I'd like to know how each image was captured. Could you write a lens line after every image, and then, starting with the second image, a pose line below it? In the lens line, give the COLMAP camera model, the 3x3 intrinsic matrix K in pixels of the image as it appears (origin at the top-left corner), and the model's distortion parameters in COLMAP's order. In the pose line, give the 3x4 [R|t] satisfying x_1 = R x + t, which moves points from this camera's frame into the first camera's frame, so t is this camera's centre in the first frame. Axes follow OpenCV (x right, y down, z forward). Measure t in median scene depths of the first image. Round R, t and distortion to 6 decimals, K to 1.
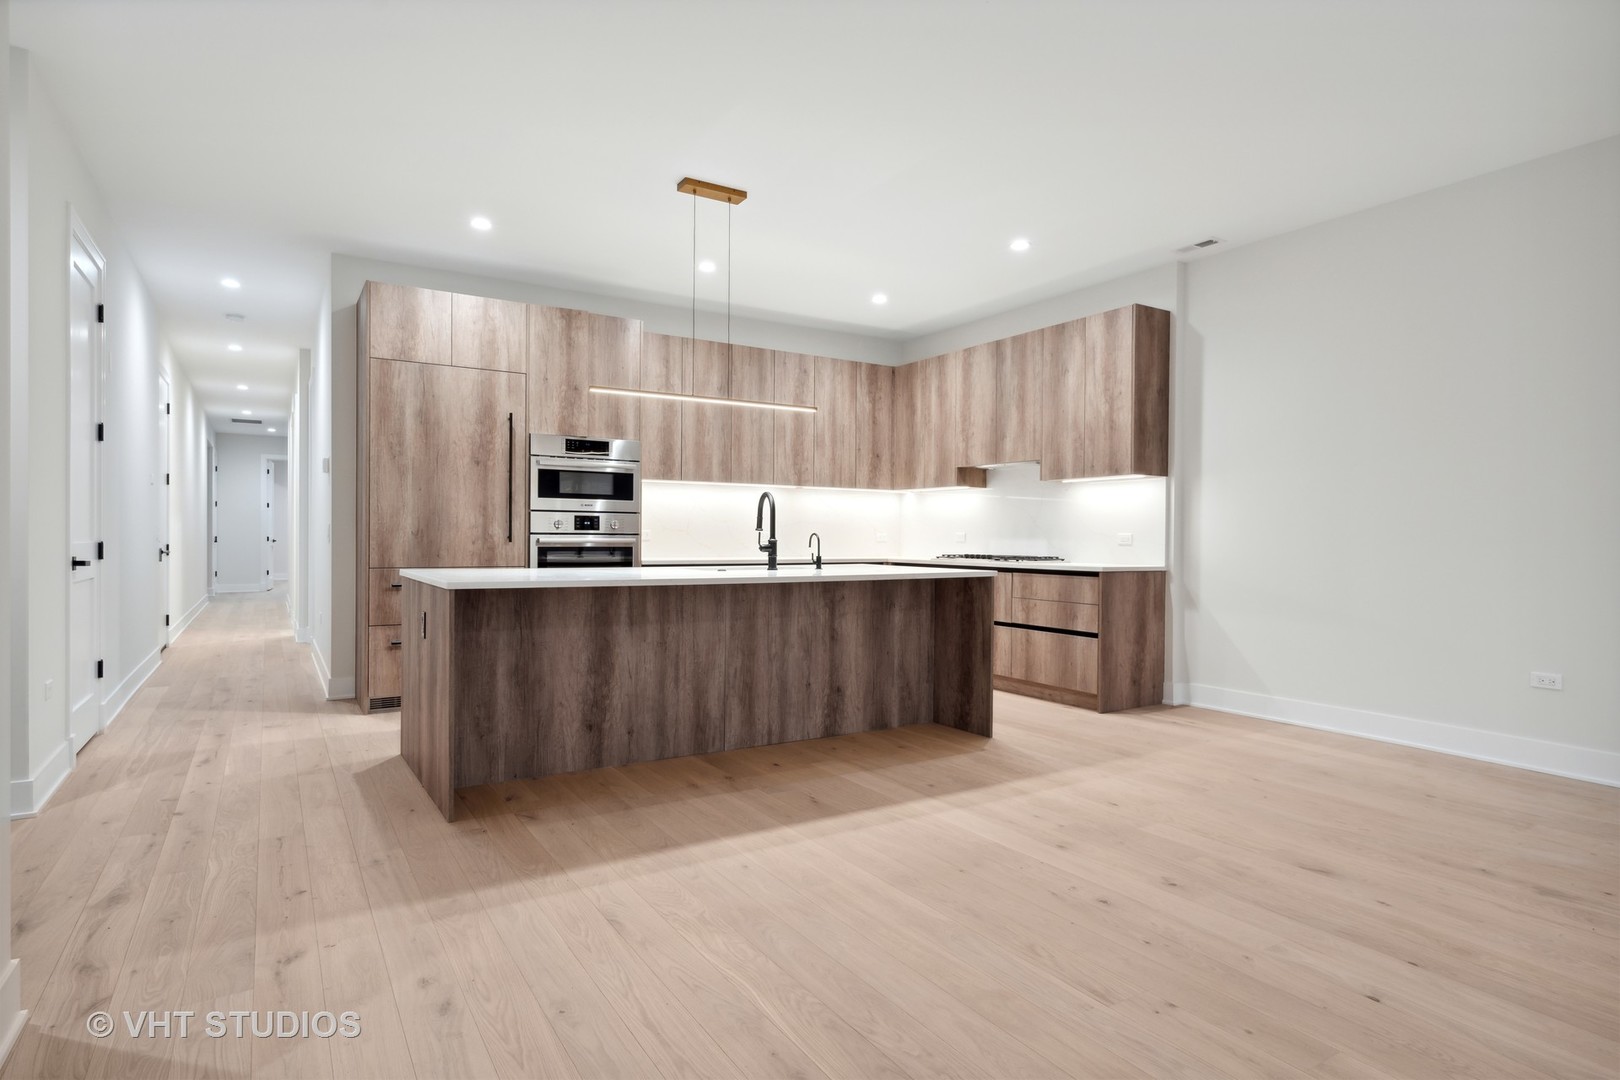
lens RADIAL K [[860.3, 0, 802.4], [0, 860.3, 544.8], [0, 0, 1]] dist [-0.001106, 0.001195]
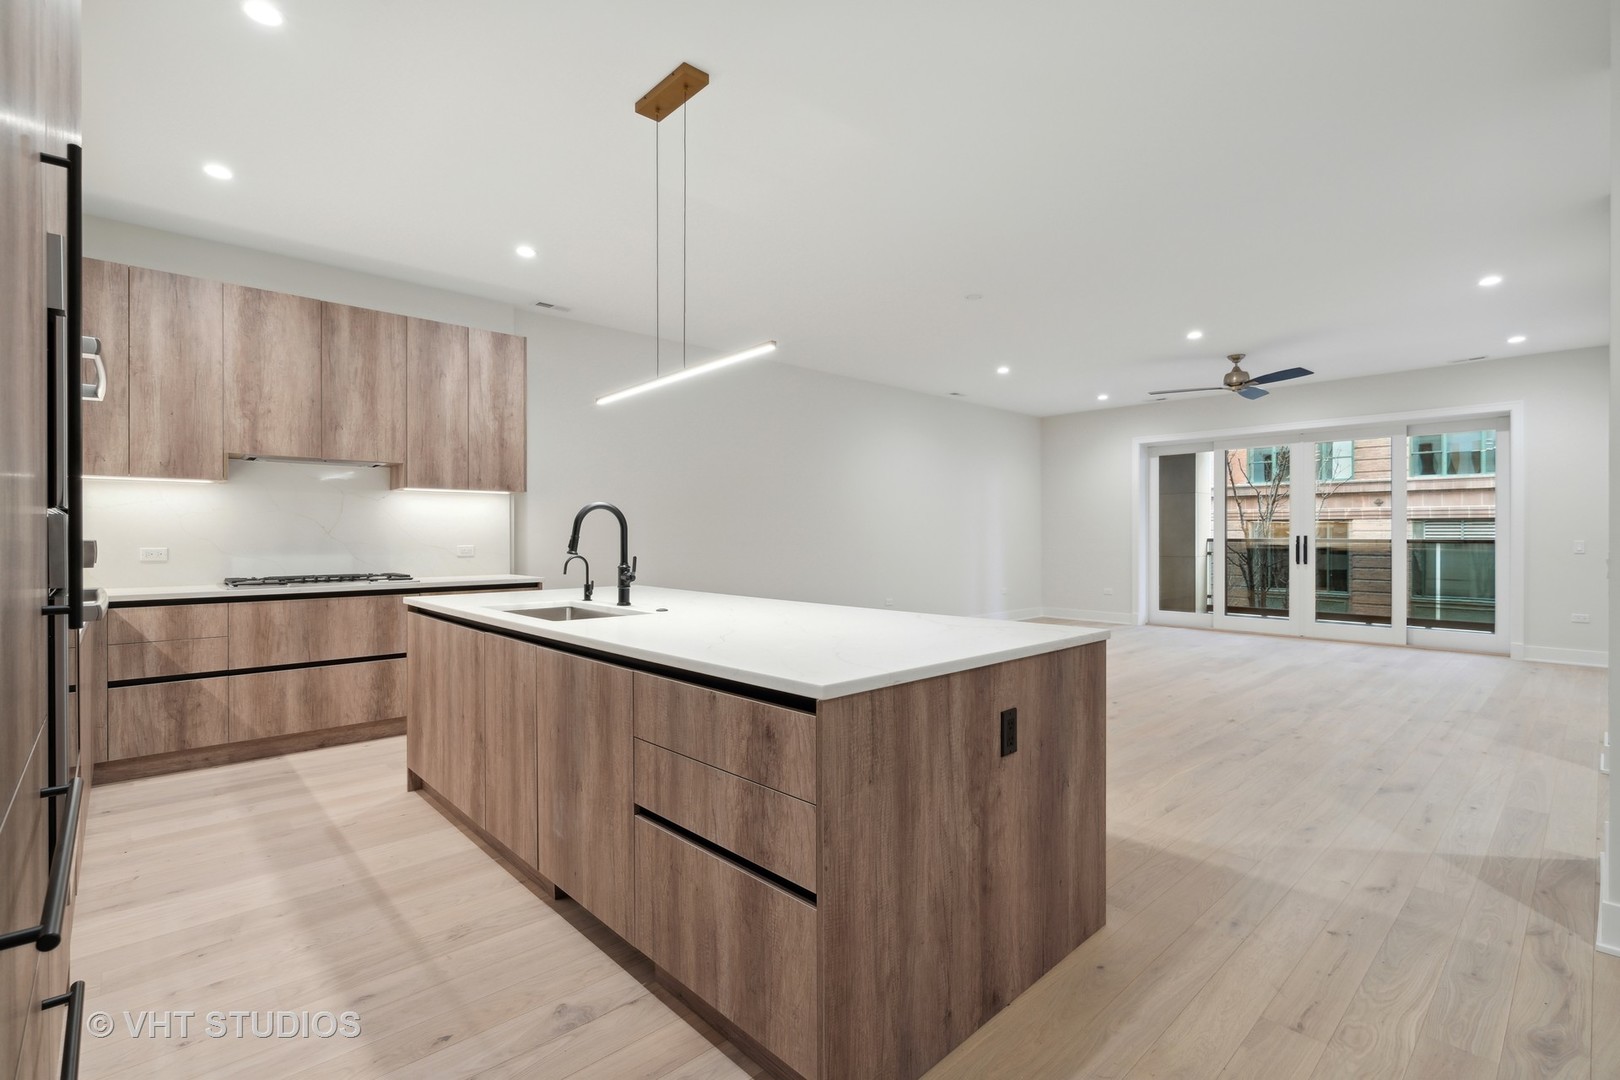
lens RADIAL K [[735.8, 0, 797.6], [0, 735.8, 551.2], [0, 0, 1]] dist [0.002274, 0.001537]
pose [[-0.182451, -0.032029, 0.982693, -0.608174], [0.004317, 0.999434, 0.033376, -0.036205], [-0.983206, 0.010332, -0.182209, 0.824802]]
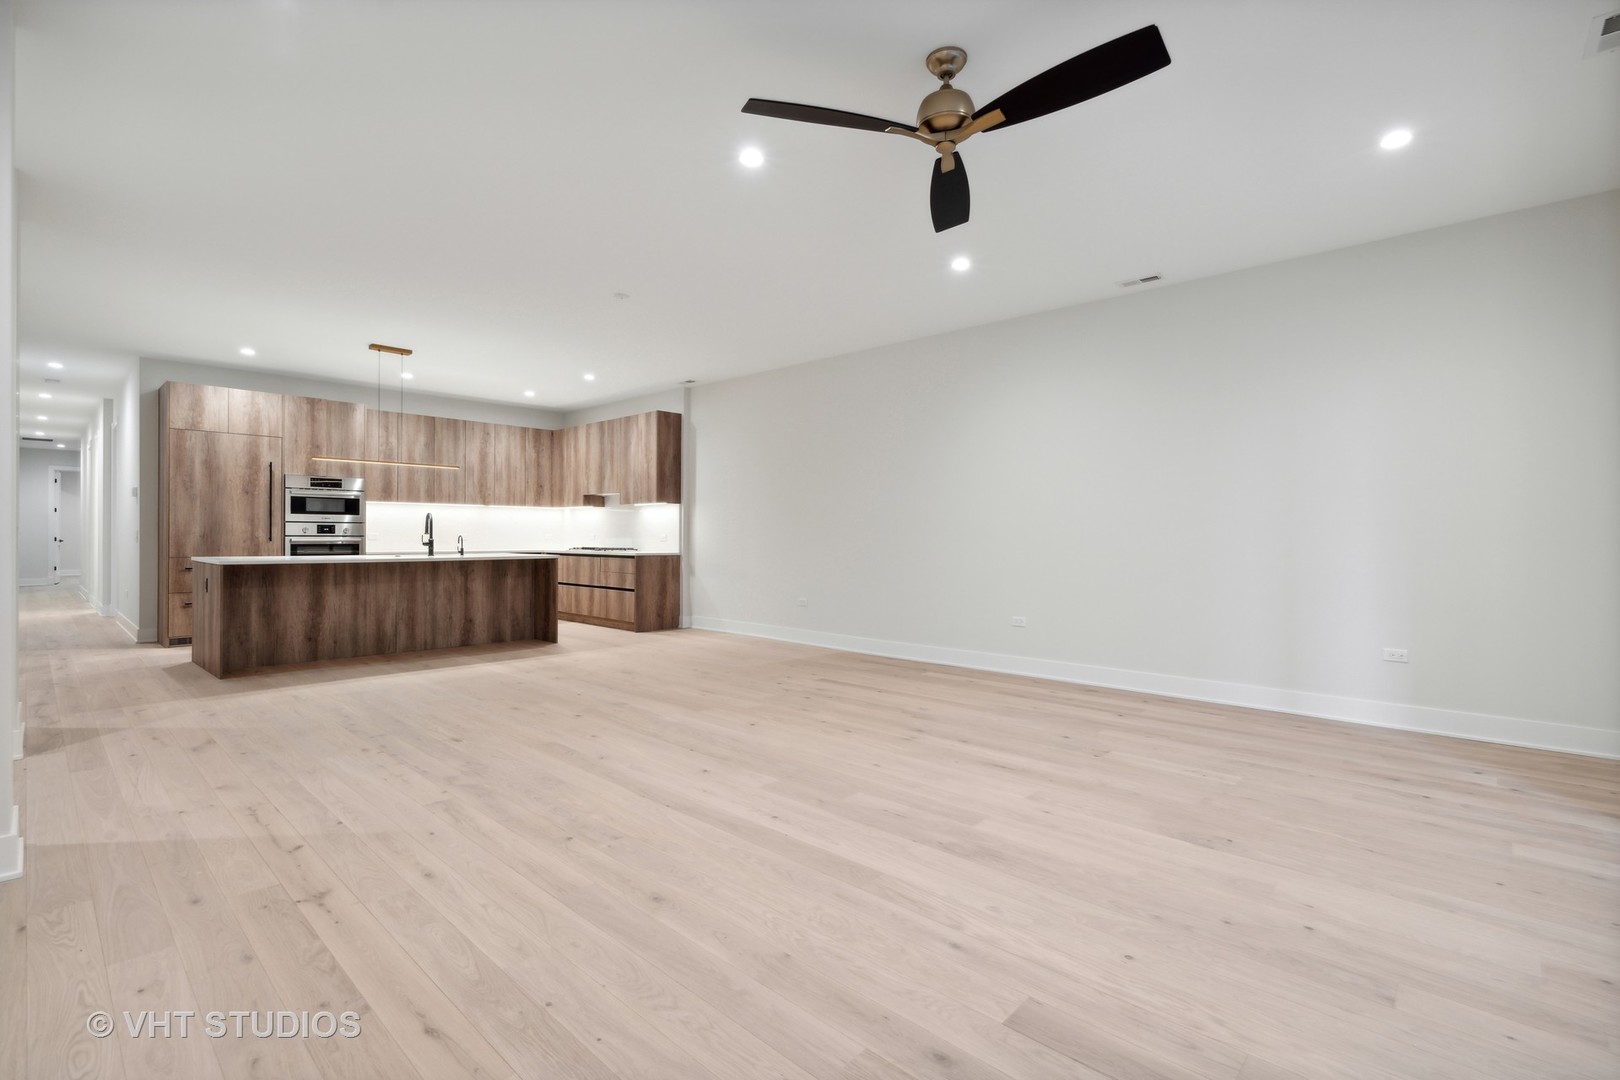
lens RADIAL K [[735.8, 0, 790.0], [0, 735.8, 537.1], [0, 0, 1]] dist [0.002274, 0.001537]
pose [[0.969988, -0.004093, 0.243119, 0.275673], [0.005420, 0.999974, -0.004788, 0.001097], [-0.243093, 0.005962, 0.969985, -0.594213]]
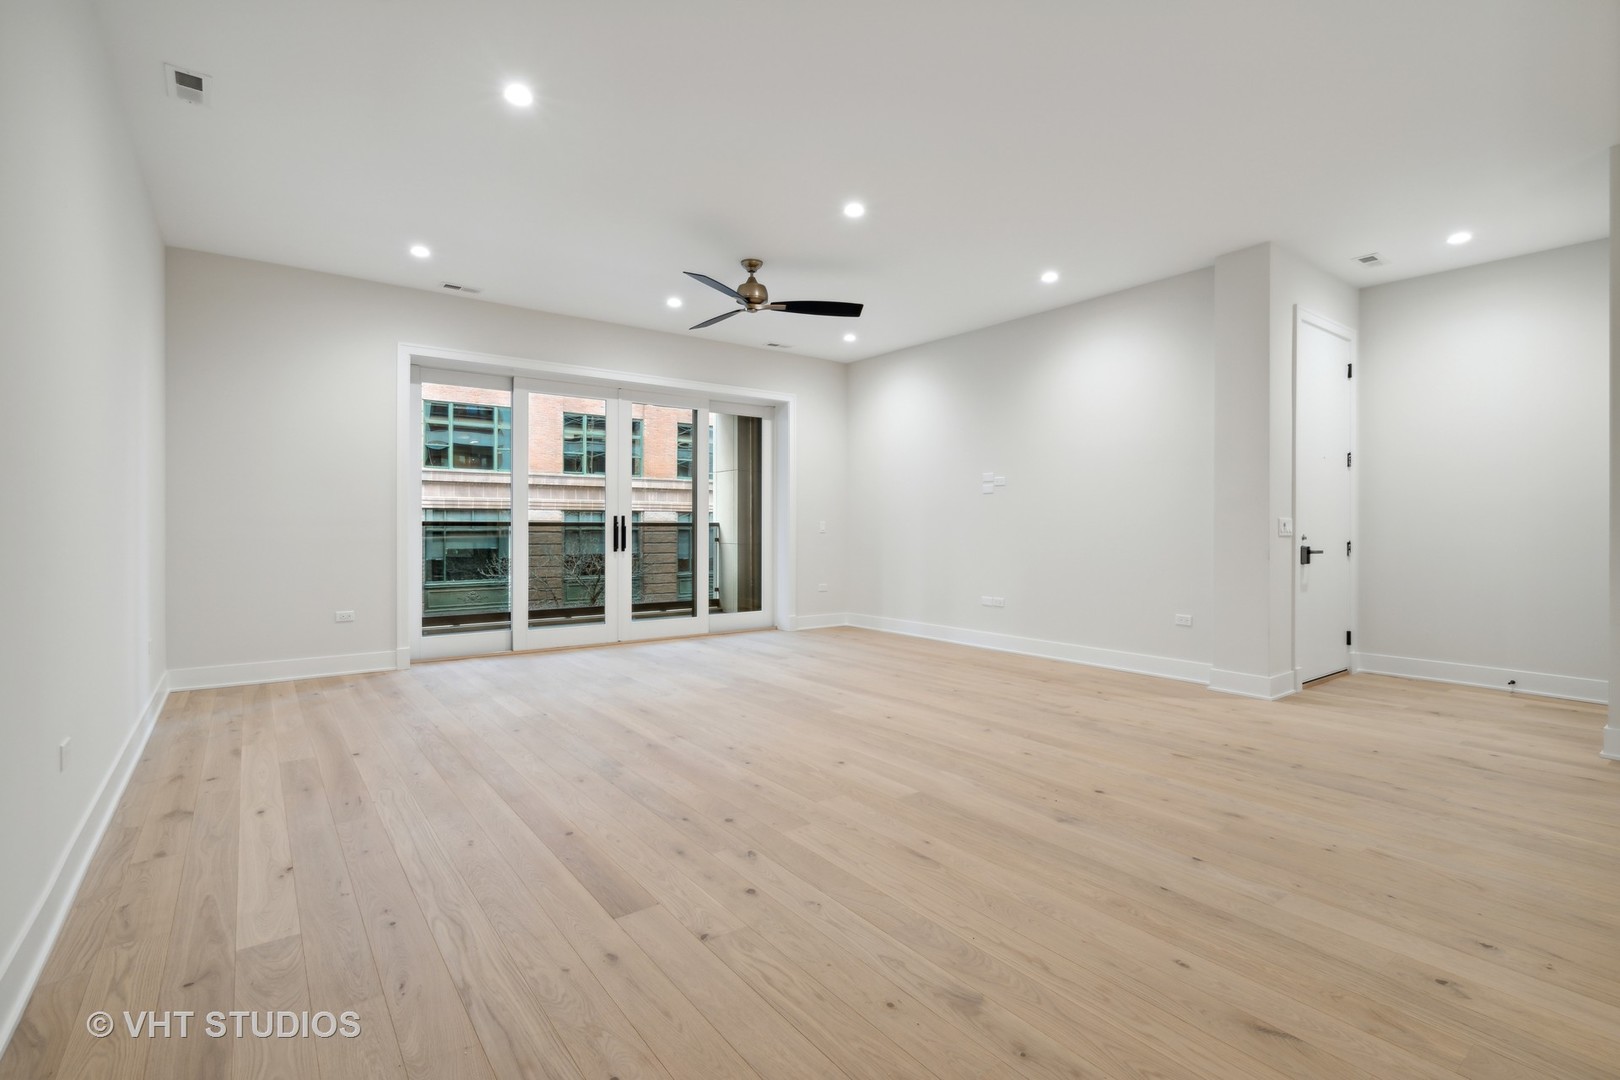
lens RADIAL K [[735.8, 0, 812.7], [0, 735.8, 520.0], [0, 0, 1]] dist [0.002274, 0.001537]
pose [[-0.997378, -0.009410, -0.071750, 0.491606], [-0.008456, 0.999872, -0.013595, 0.008145], [0.071869, -0.012953, -0.997330, 0.763837]]
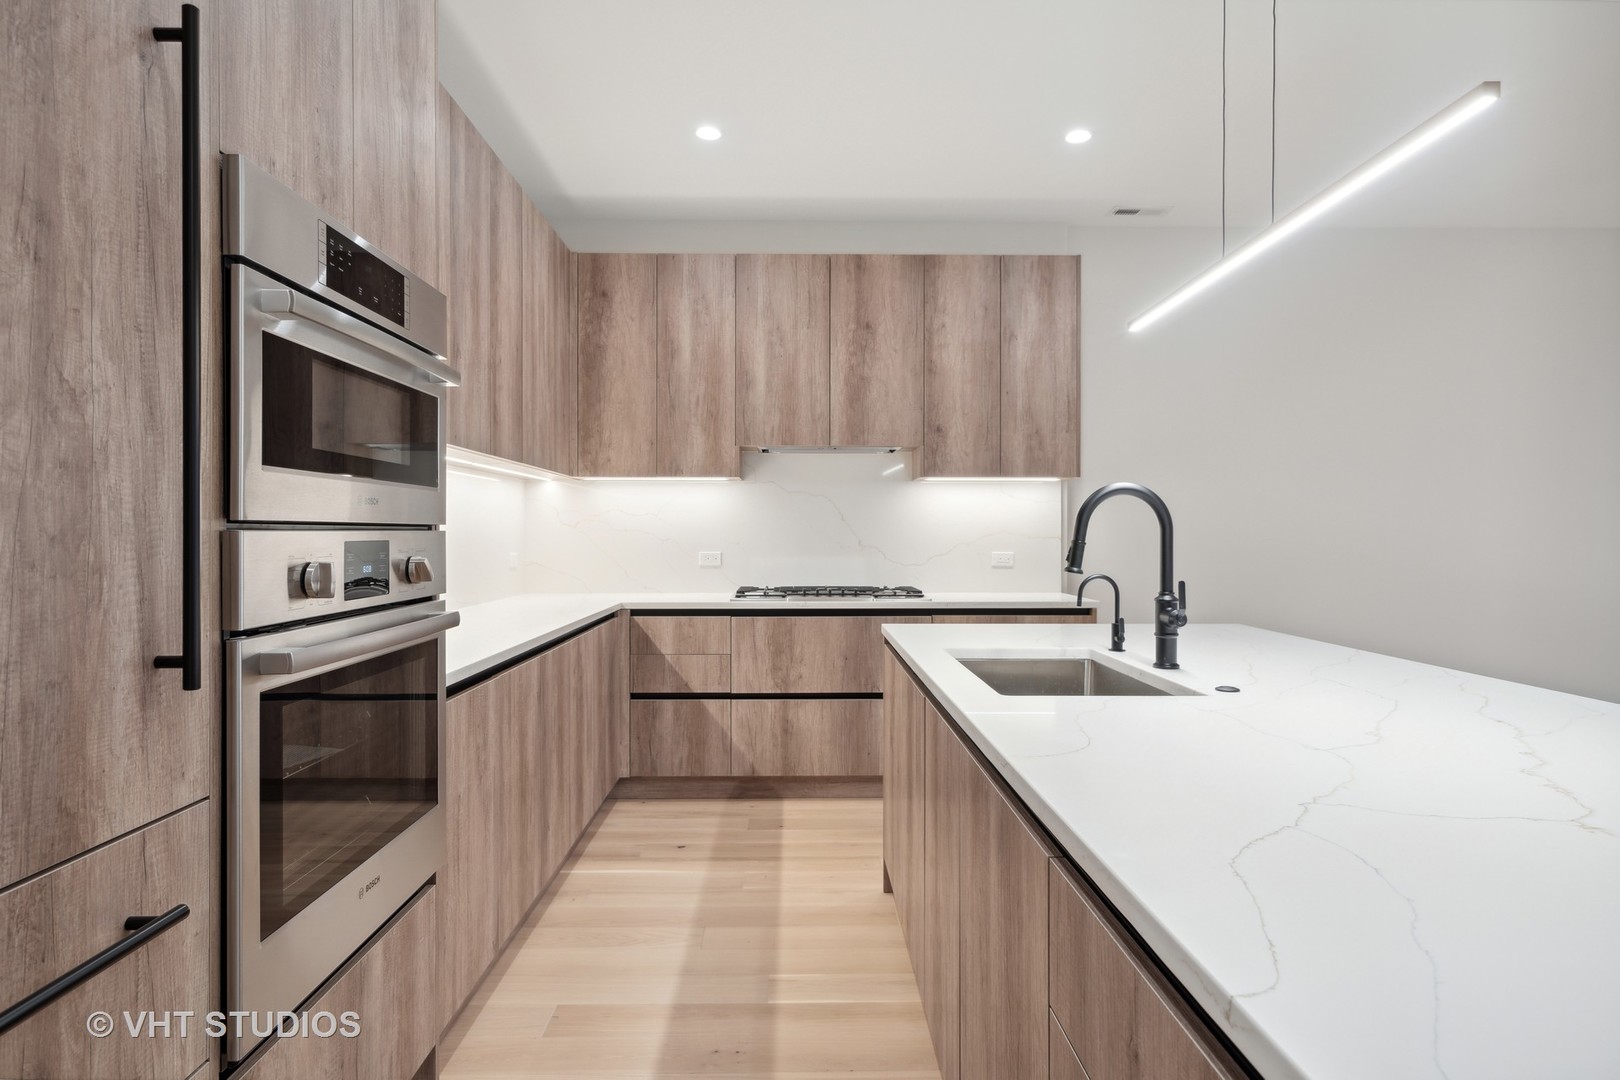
lens RADIAL K [[921.7, 0, 809.0], [0, 921.7, 537.8], [0, 0, 1]] dist [0.002775, 0.002472]
pose [[0.511278, -0.015203, 0.859281, -0.444592], [0.011862, 0.999873, 0.010632, -0.038390], [-0.859334, 0.004757, 0.511393, 0.780830]]
